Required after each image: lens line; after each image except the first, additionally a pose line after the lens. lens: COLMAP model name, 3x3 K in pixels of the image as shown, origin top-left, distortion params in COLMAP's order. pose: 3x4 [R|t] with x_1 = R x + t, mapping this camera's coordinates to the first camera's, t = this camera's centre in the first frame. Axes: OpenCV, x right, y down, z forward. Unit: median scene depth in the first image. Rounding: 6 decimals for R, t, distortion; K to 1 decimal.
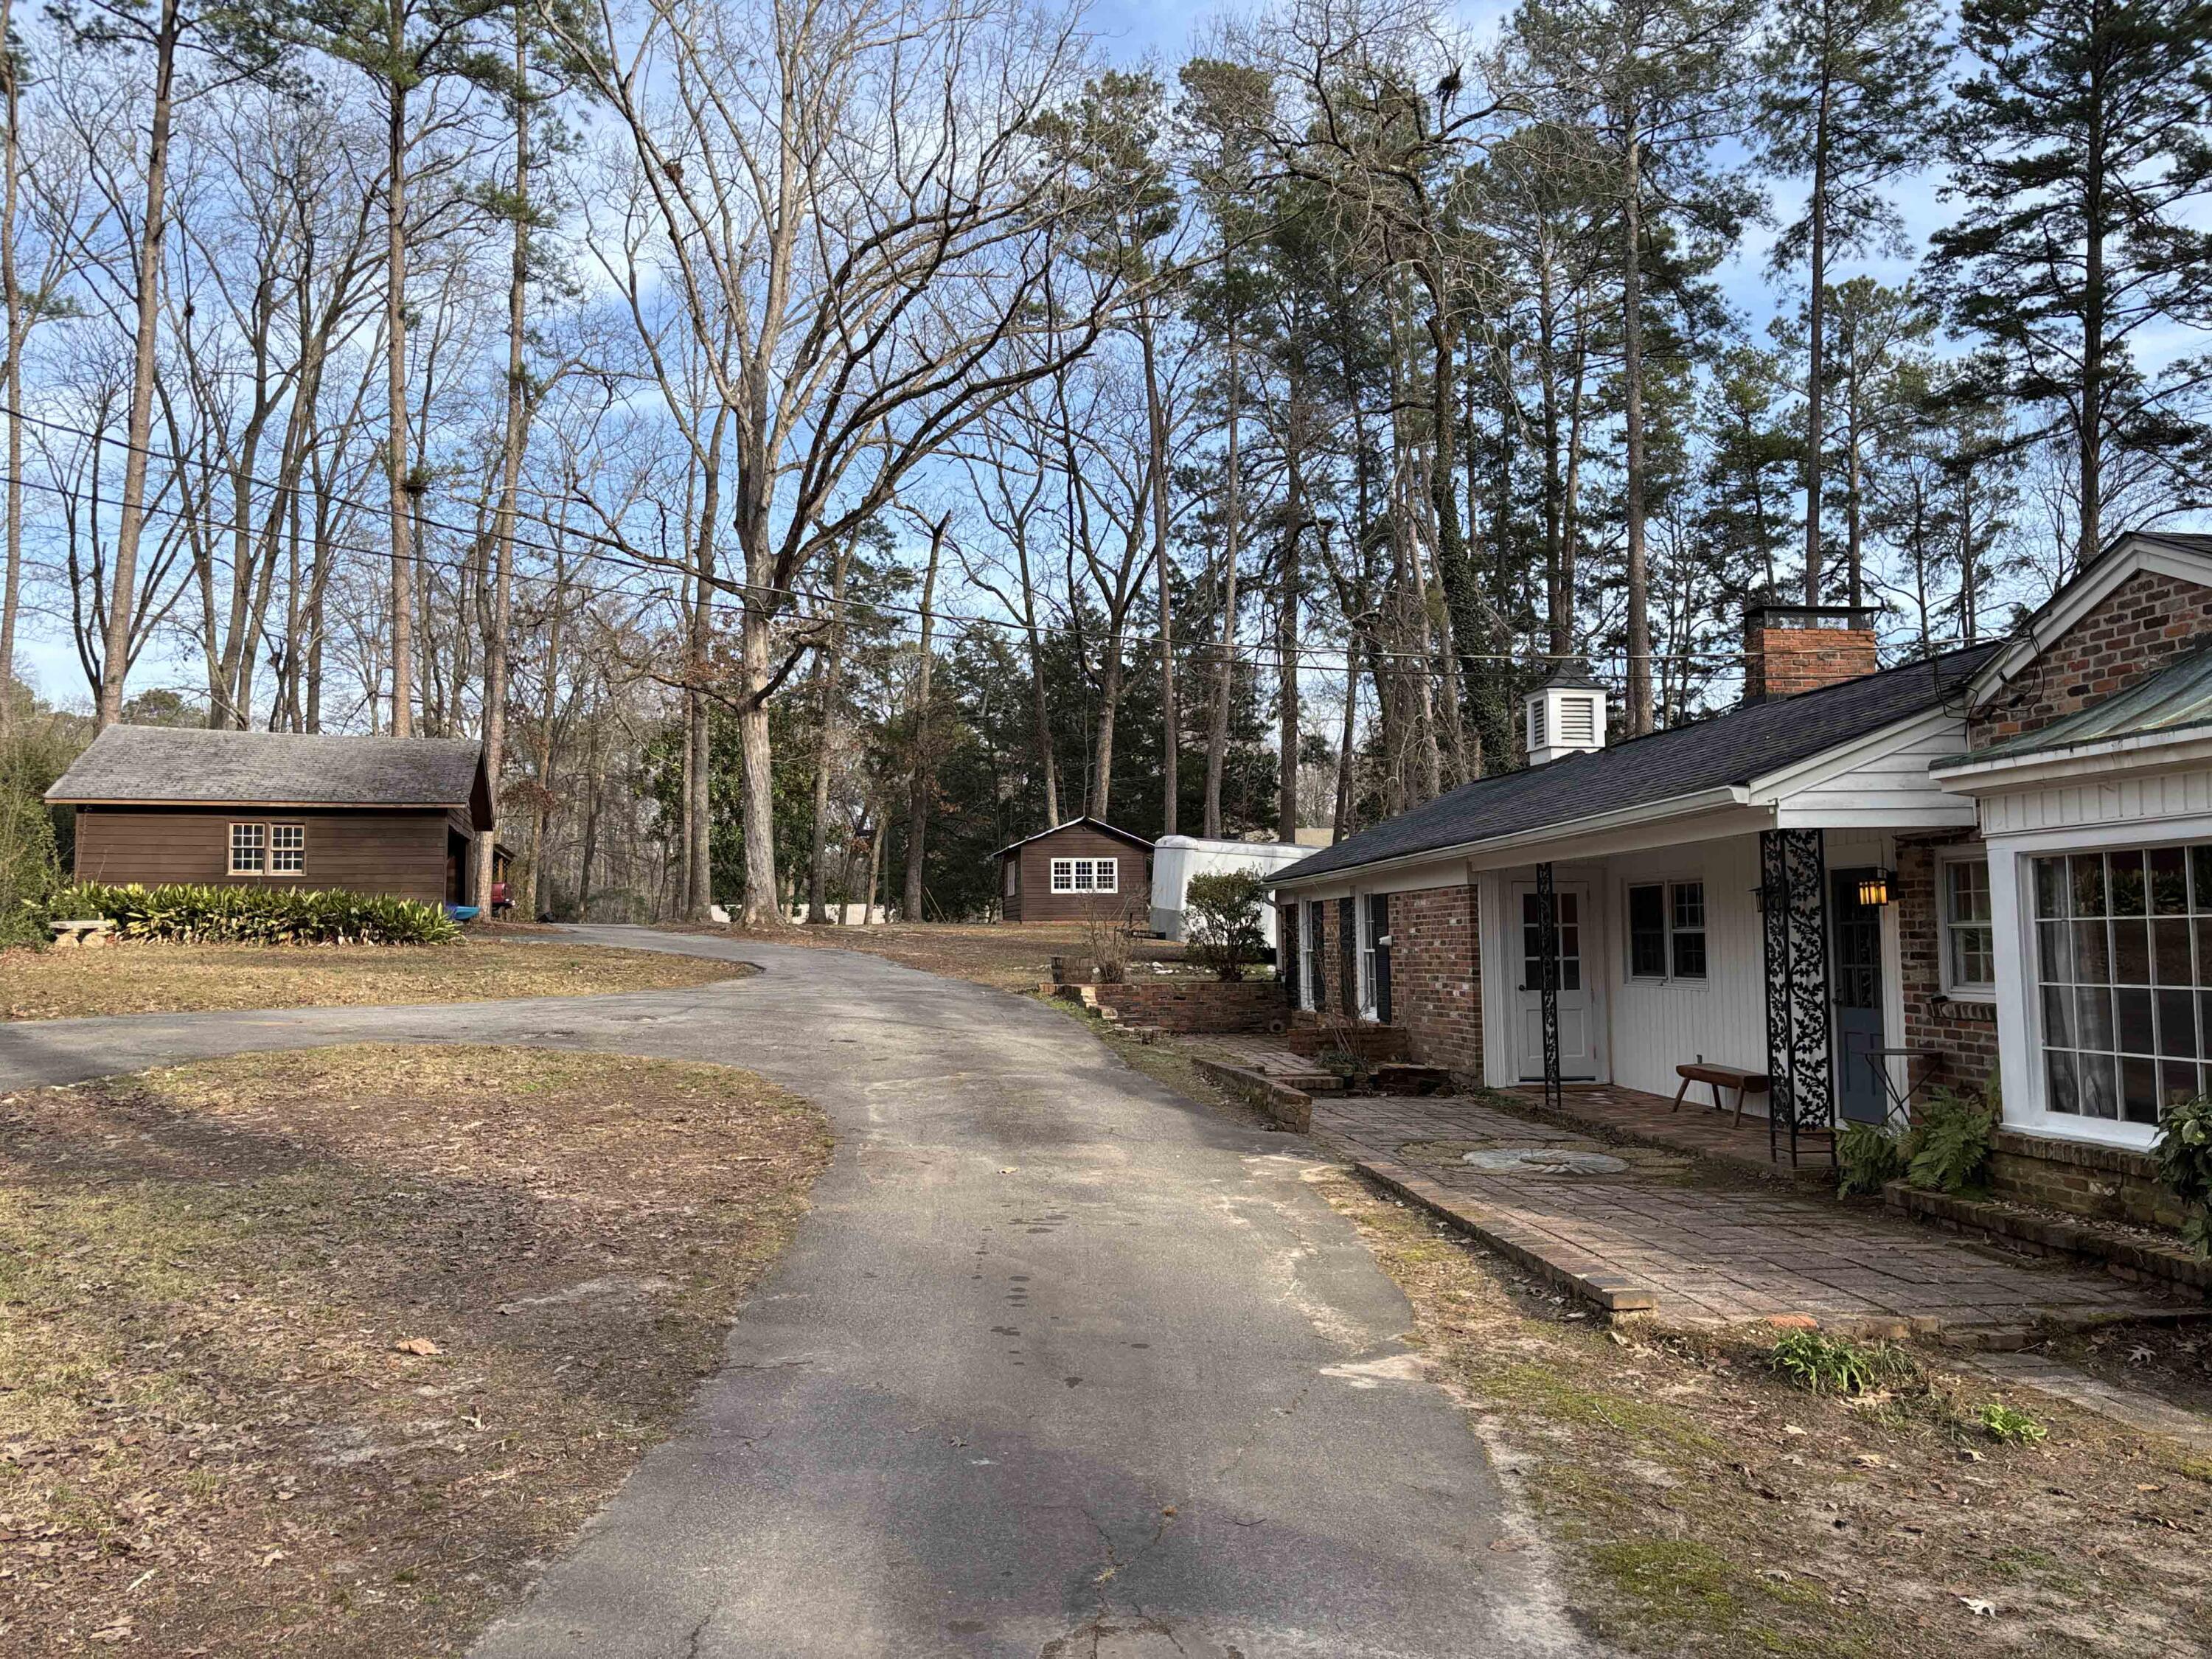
lens RADIAL K [[1697.5, 0, 1107.3], [0, 1697.5, 828.7], [0, 0, 1]] dist [0.008581, -0.000985]
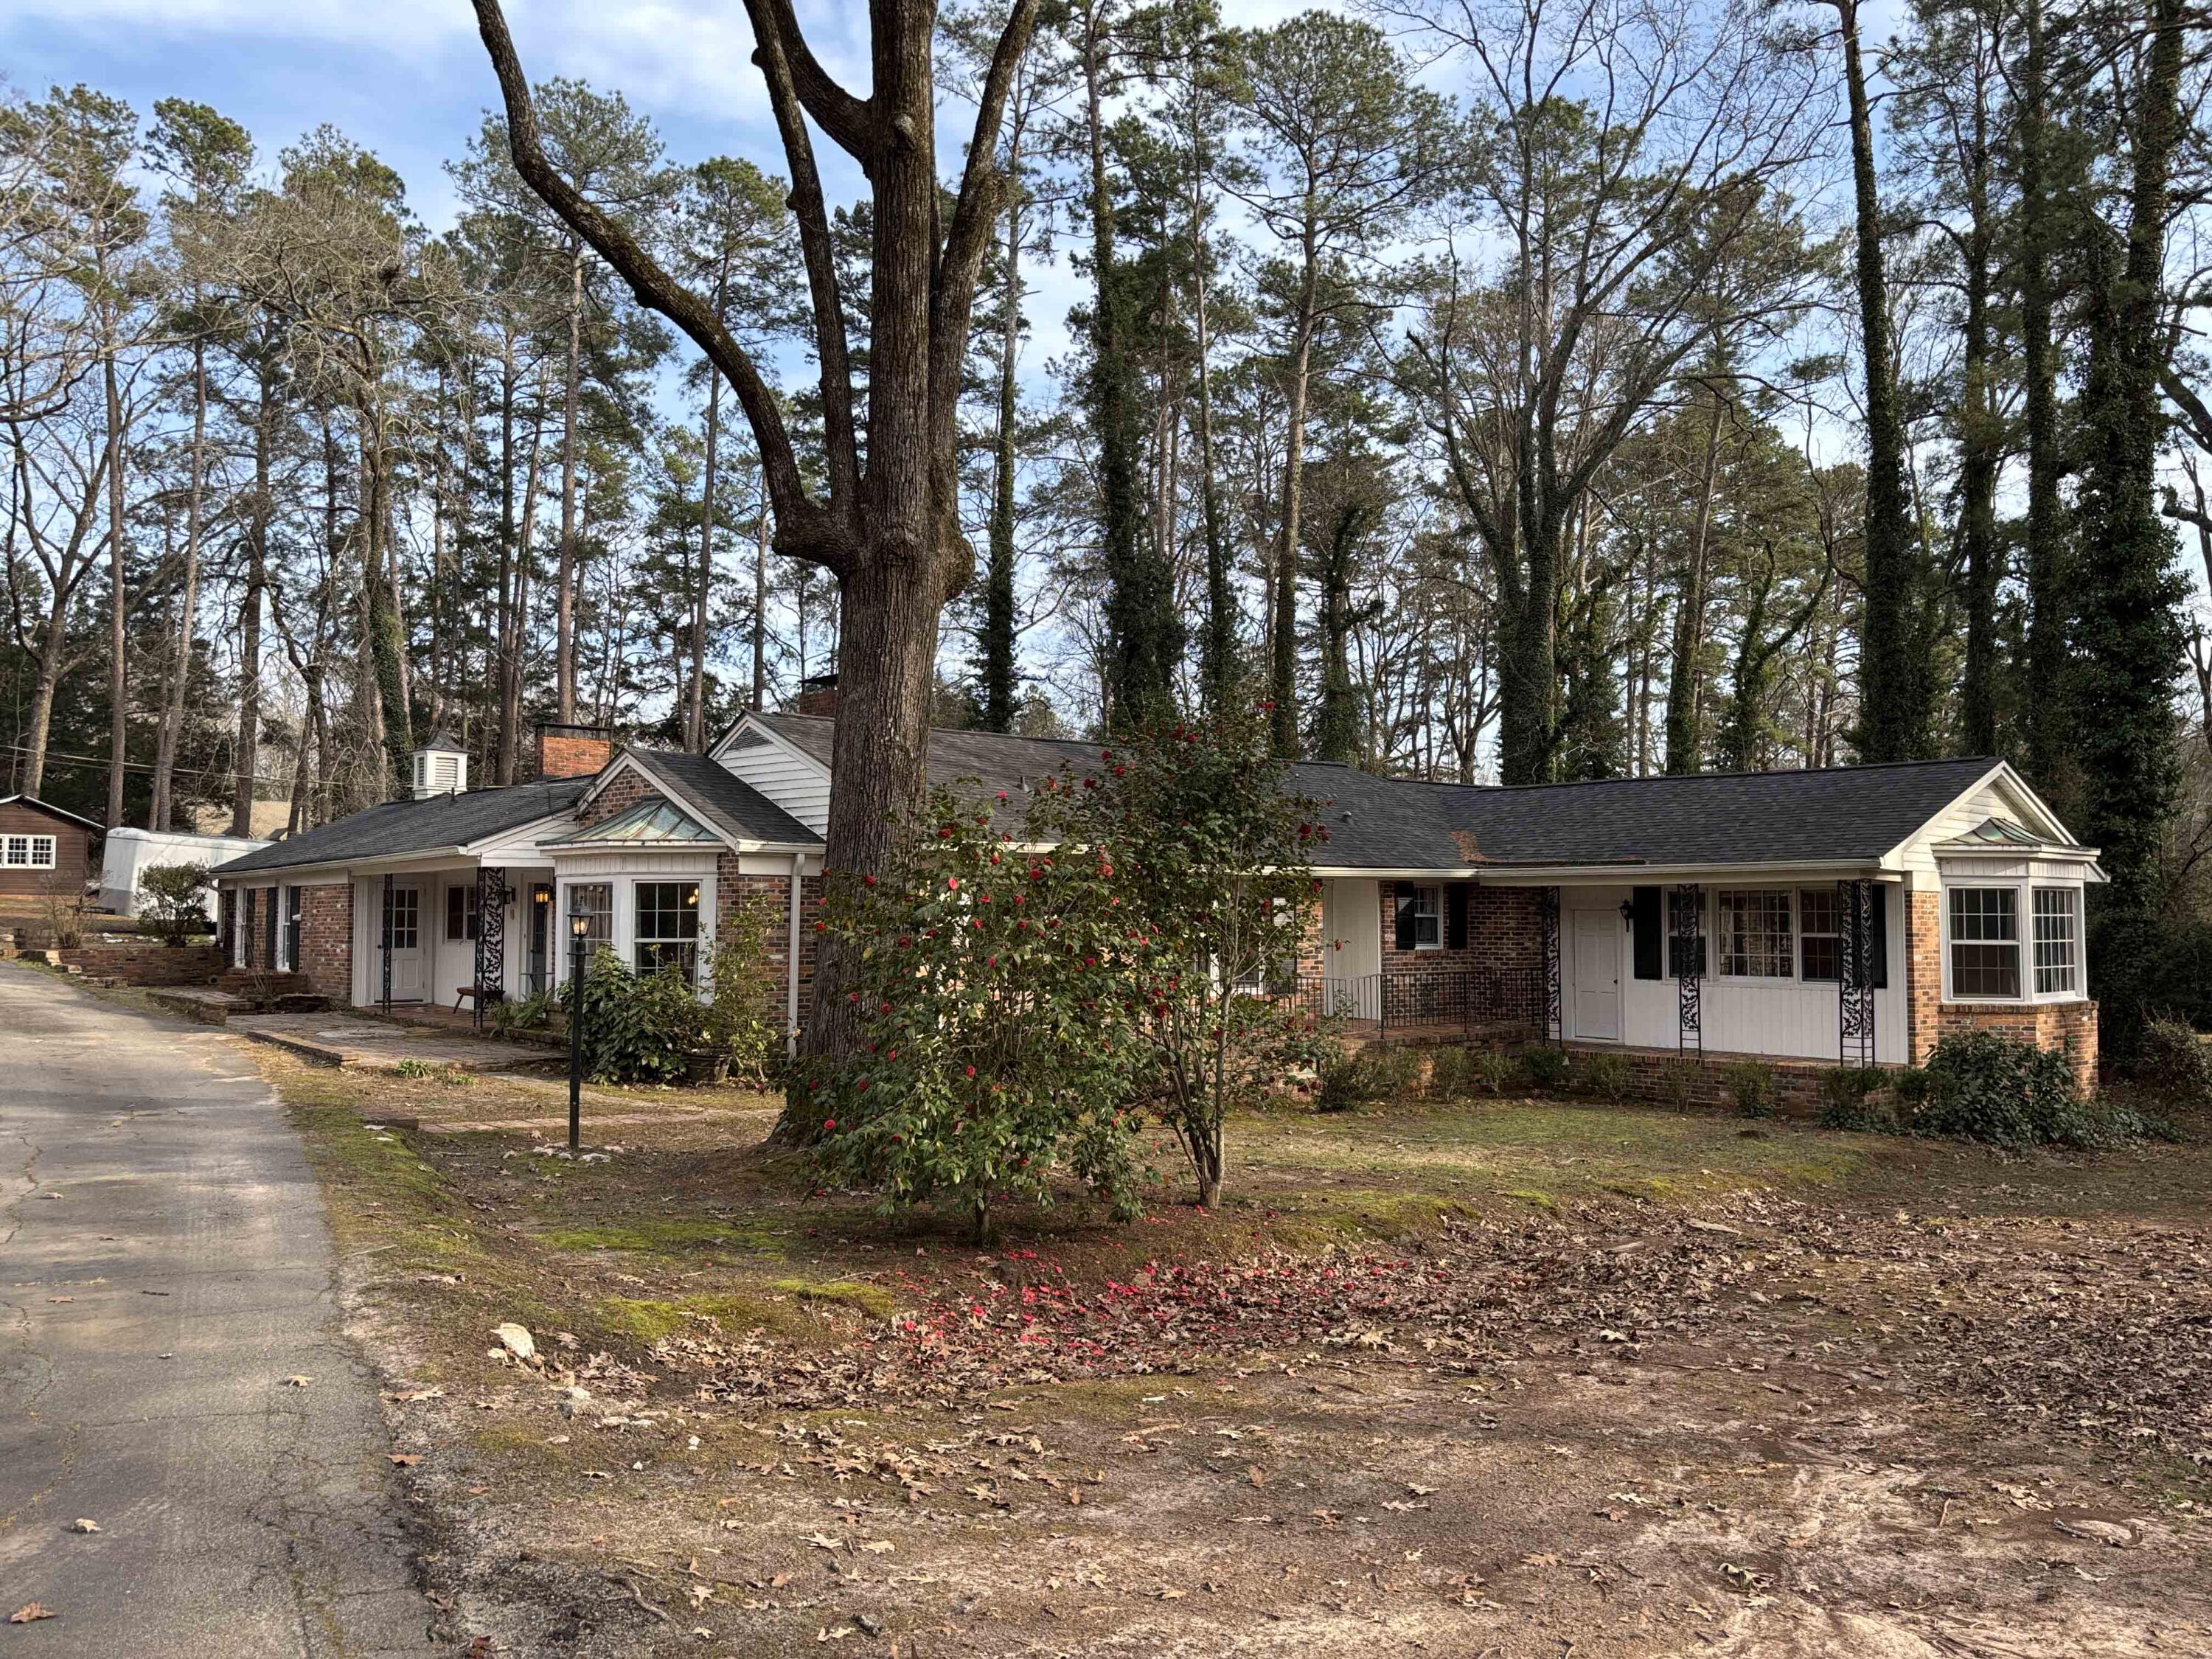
lens RADIAL K [[1697.5, 0, 1107.3], [0, 1697.5, 828.7], [0, 0, 1]] dist [0.008581, -0.000985]
pose [[0.839810, 0.035525, 0.541717, -0.018732], [-0.043299, 0.999061, 0.001608, -0.016733], [-0.541151, -0.024806, 0.840560, -0.235435]]
